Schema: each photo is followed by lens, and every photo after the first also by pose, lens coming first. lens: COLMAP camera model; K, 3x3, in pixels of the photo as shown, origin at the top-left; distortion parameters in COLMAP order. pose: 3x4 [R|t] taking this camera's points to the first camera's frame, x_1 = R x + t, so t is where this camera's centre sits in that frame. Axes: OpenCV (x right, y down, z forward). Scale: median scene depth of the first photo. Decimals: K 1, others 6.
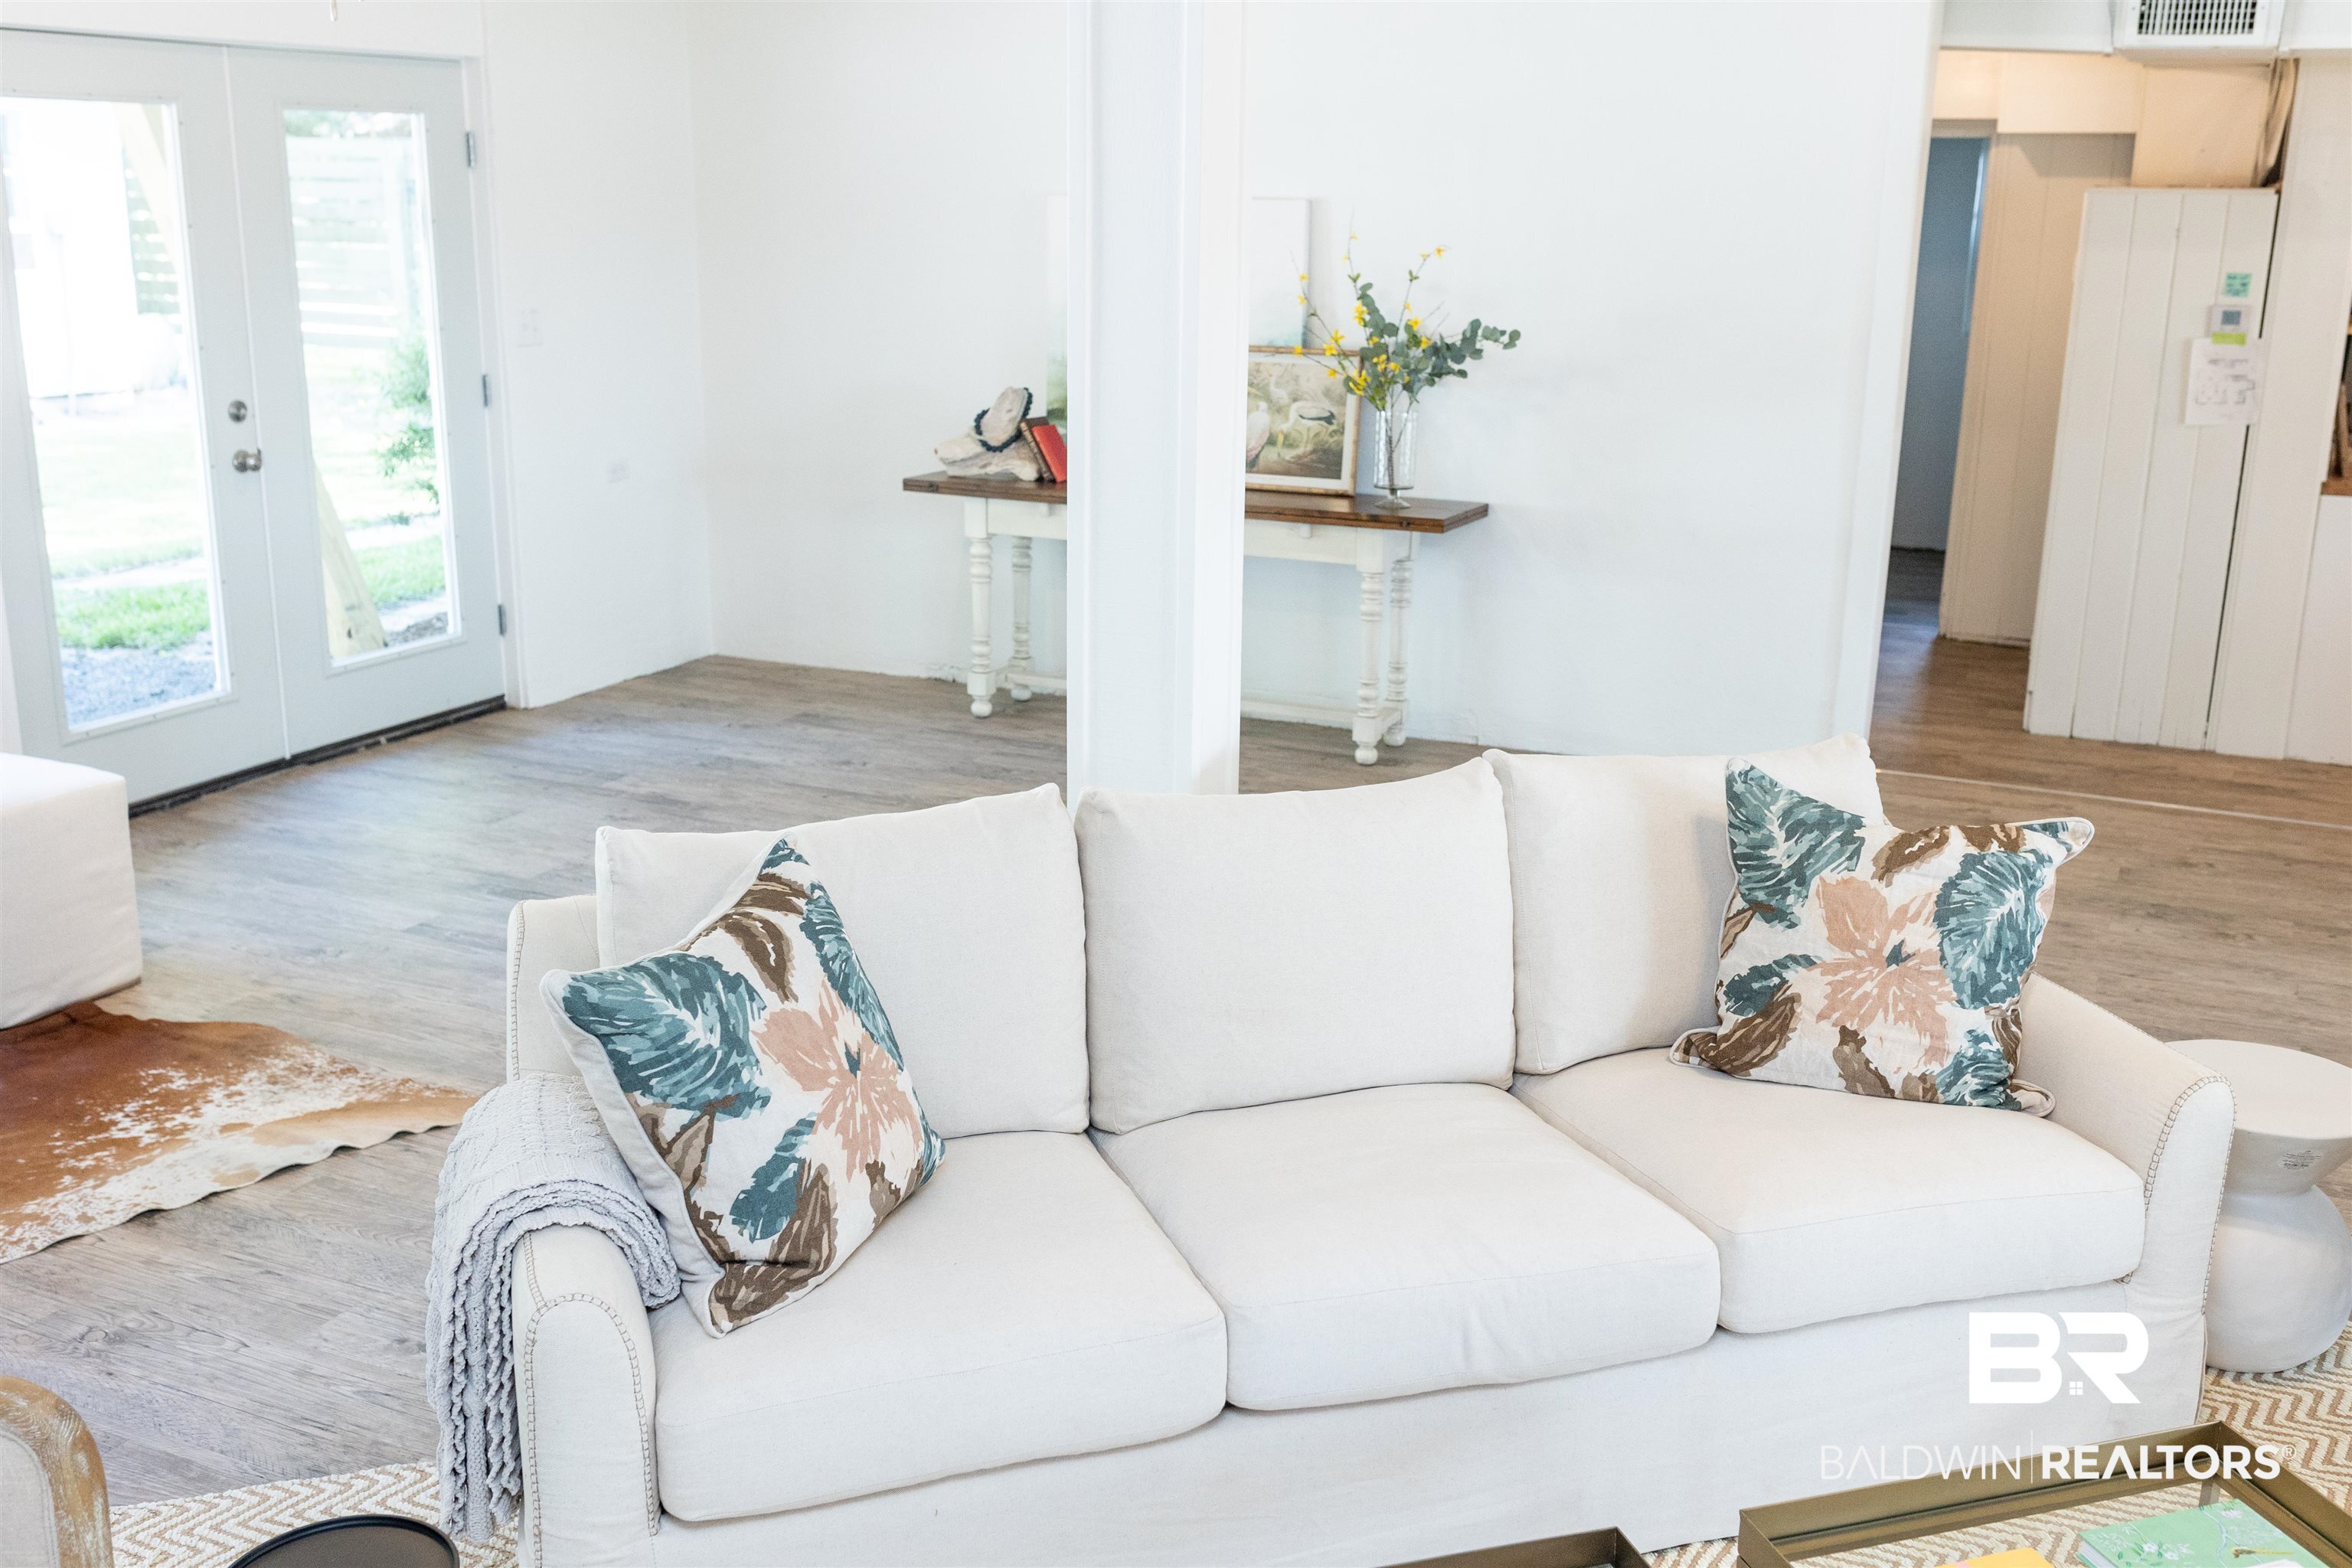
lens RADIAL K [[2248.4, 0, 1176.0], [0, 2248.4, 784.0], [0, 0, 1]] dist [0.012500, -0.002745]
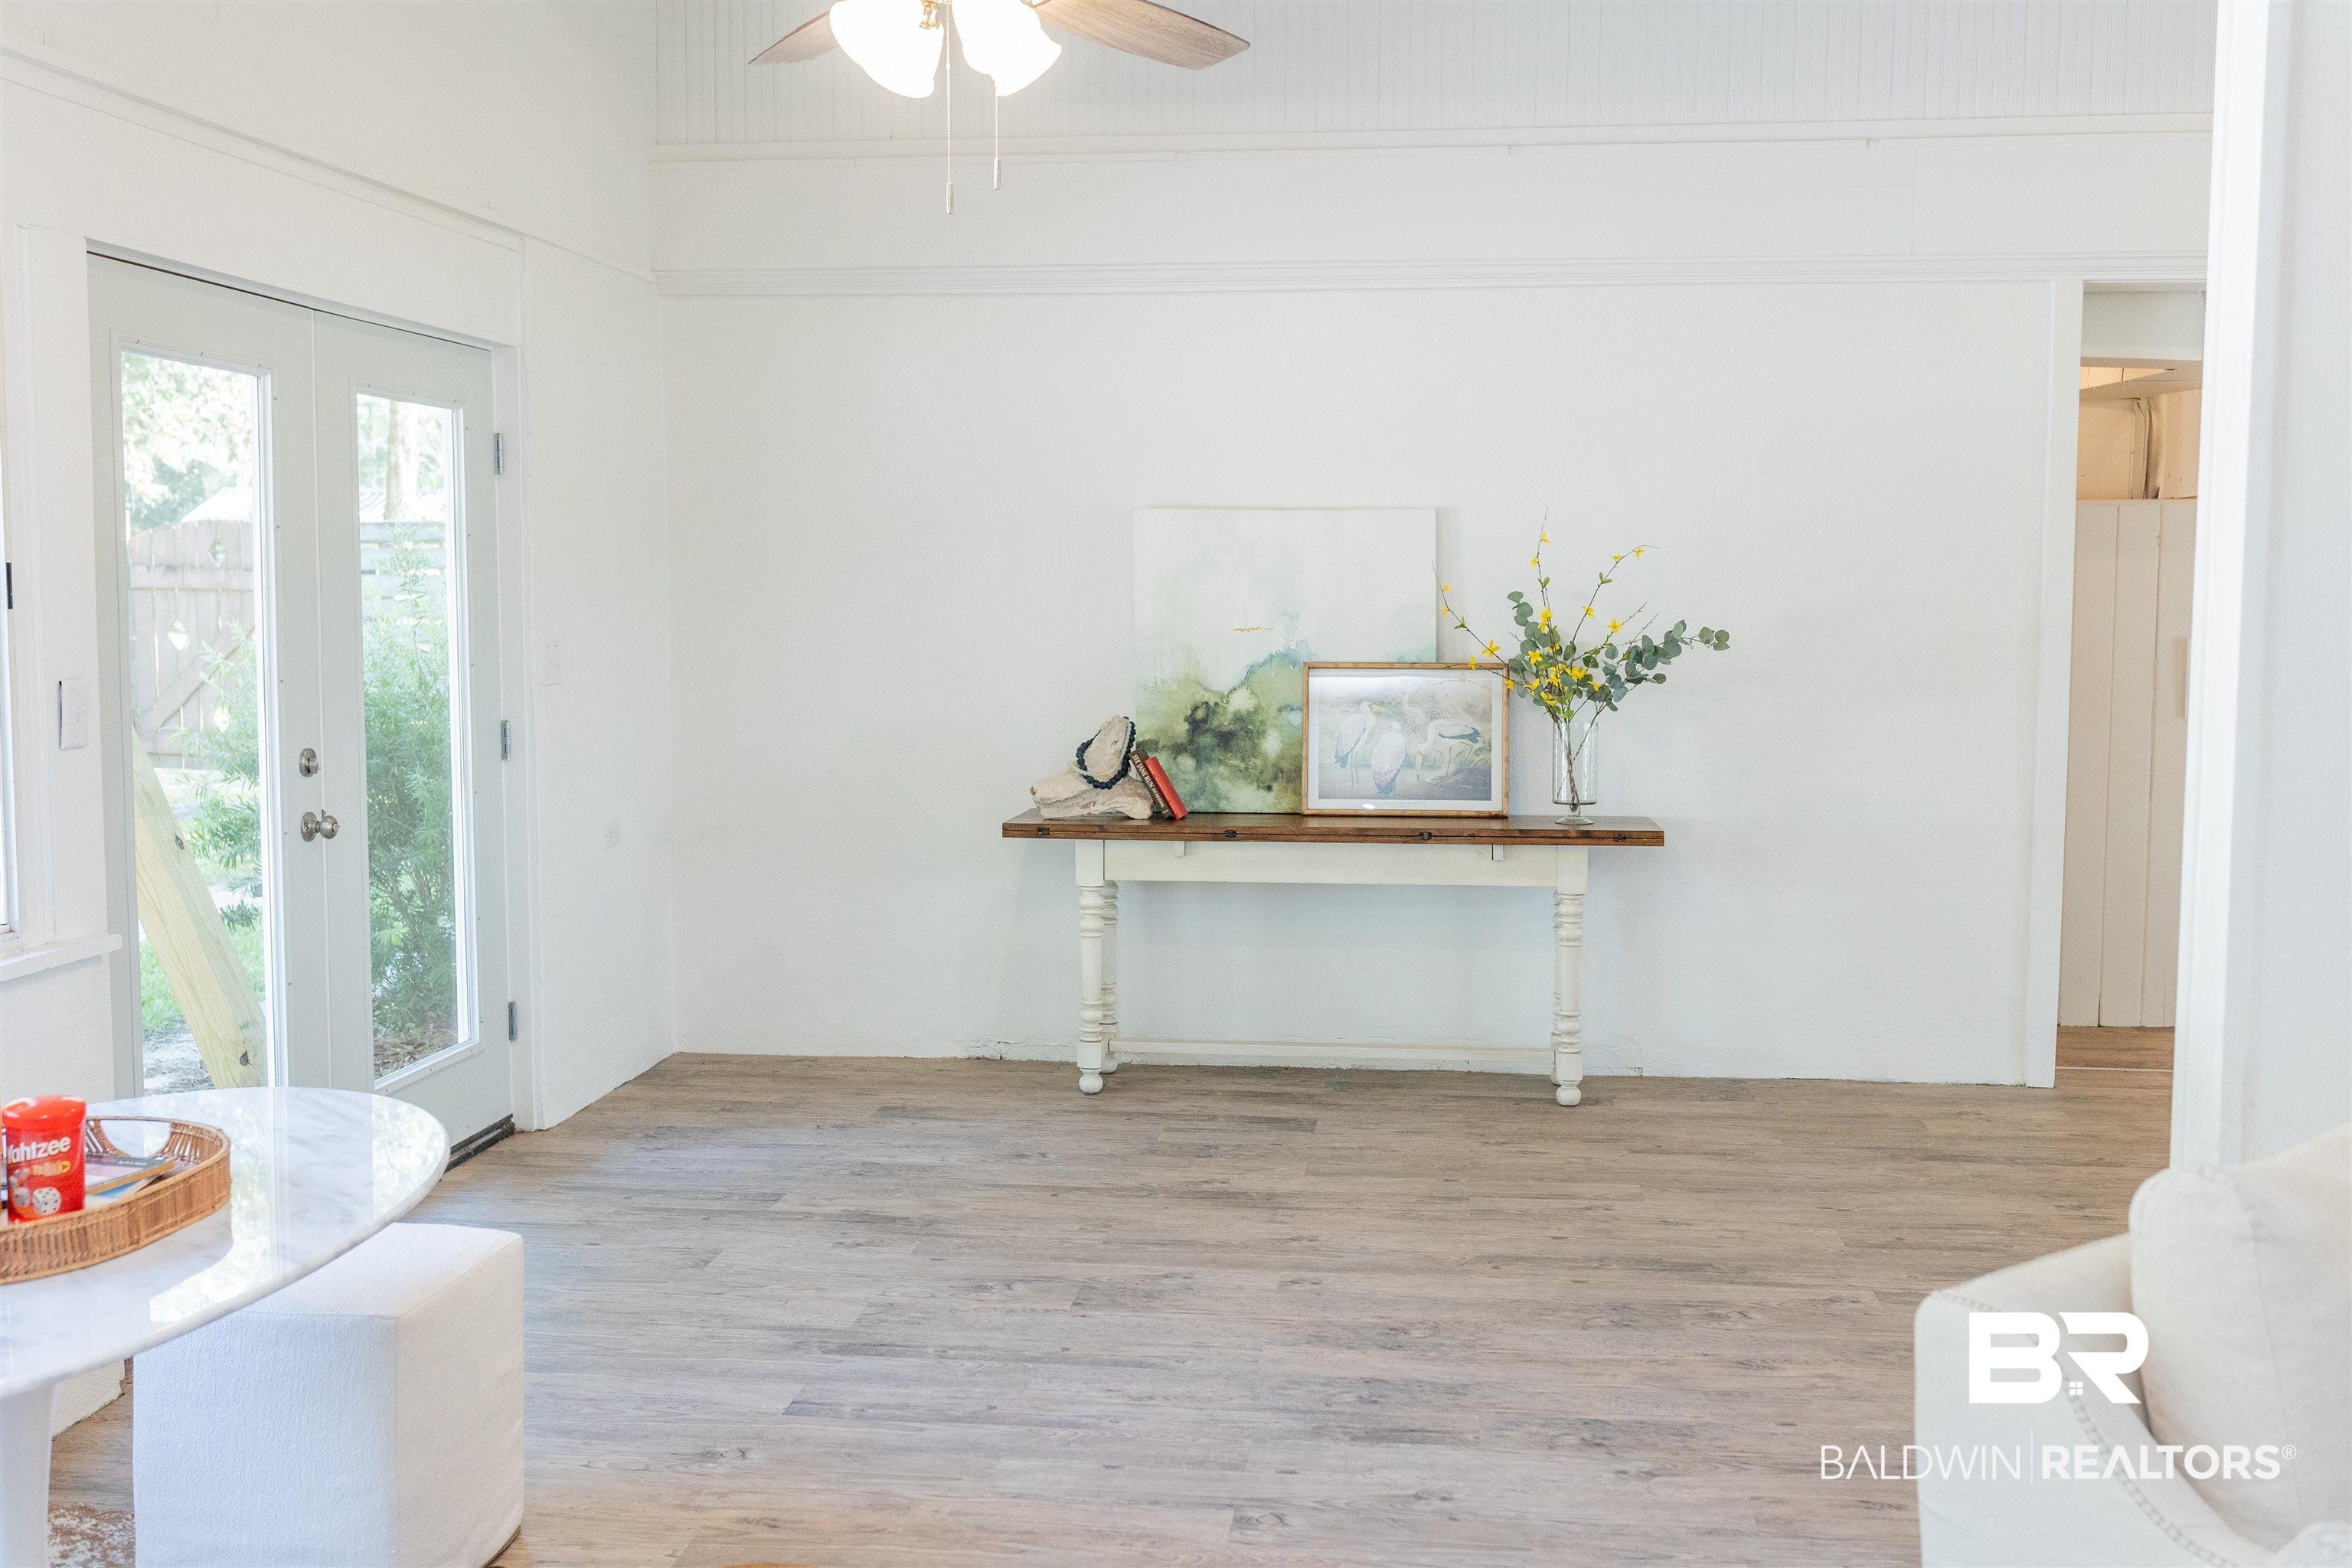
lens RADIAL K [[2249.0, 0, 1187.0], [0, 2249.0, 797.9], [0, 0, 1]] dist [0.014872, 0.008194]
pose [[0.948588, -0.041662, 0.313760, -0.336787], [0.093019, 0.984219, -0.150537, -0.008375], [-0.302537, 0.171983, 0.937493, 0.168852]]
